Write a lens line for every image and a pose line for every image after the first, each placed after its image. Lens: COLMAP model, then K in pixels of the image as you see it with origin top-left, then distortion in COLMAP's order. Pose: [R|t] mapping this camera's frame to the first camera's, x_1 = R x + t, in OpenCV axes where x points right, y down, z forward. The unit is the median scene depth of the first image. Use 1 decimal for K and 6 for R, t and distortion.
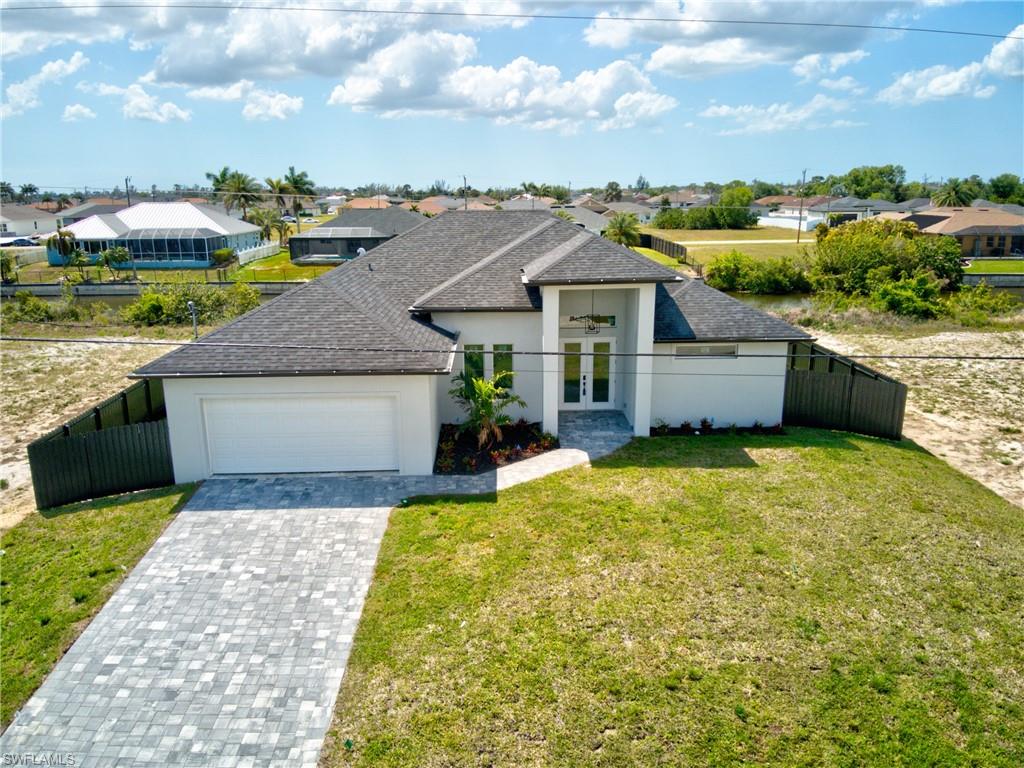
lens RADIAL K [[769.1, 0, 512.0], [0, 769.1, 384.0], [0, 0, 1]] dist [0.106244, -0.204999]
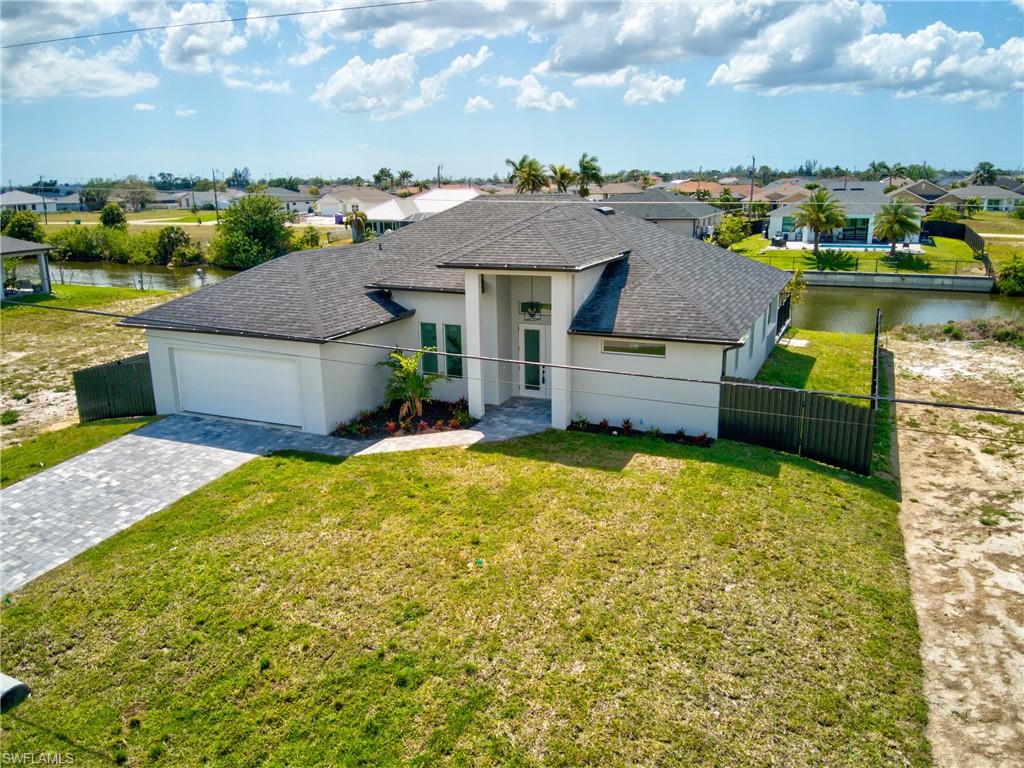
lens RADIAL K [[786.9, 0, 512.0], [0, 786.9, 384.0], [0, 0, 1]] dist [0.113945, -0.221865]
pose [[0.901388, 0.103552, -0.420449, 0.595367], [-0.097825, 0.994580, 0.035230, -0.020285], [0.421818, 0.009374, 0.906632, 0.082294]]
